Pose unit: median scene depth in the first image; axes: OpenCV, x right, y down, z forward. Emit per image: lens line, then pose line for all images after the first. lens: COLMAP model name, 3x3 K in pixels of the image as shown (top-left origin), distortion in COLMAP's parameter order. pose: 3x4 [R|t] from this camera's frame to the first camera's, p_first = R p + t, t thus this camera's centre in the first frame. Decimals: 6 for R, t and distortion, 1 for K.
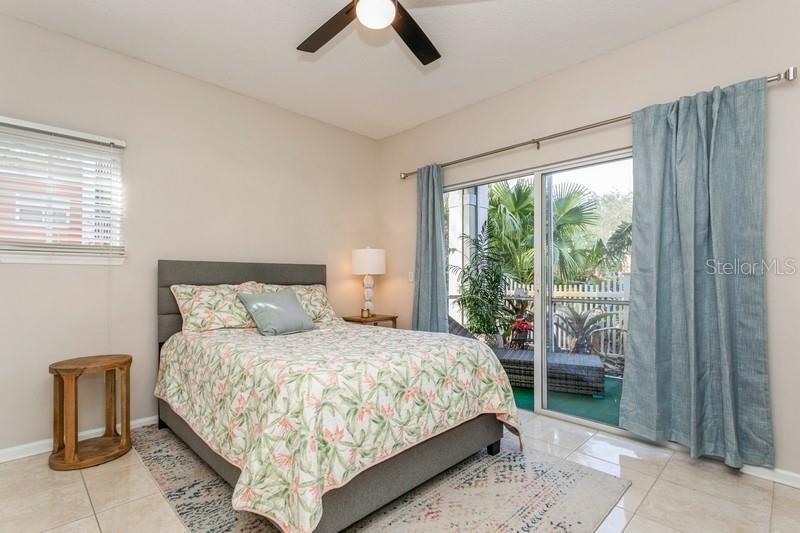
lens RADIAL K [[390.4, 0, 398.6], [0, 390.4, 272.1], [0, 0, 1]] dist [0.003754, 0.002467]
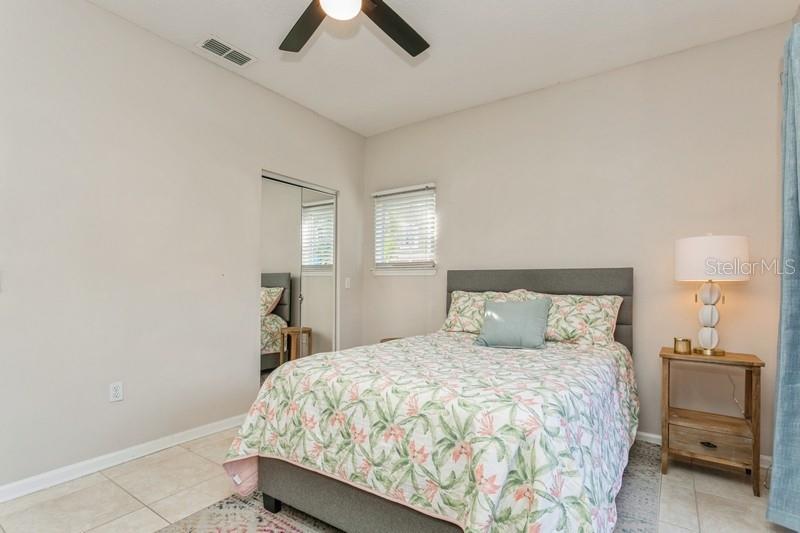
lens RADIAL K [[390.4, 0, 401.8], [0, 390.4, 289.7], [0, 0, 1]] dist [0.003754, 0.002467]
pose [[0.179920, 0.013022, -0.983595, 0.602363], [0.006601, 0.999874, 0.014445, 0.010914], [0.983659, -0.009092, 0.179811, 0.659239]]
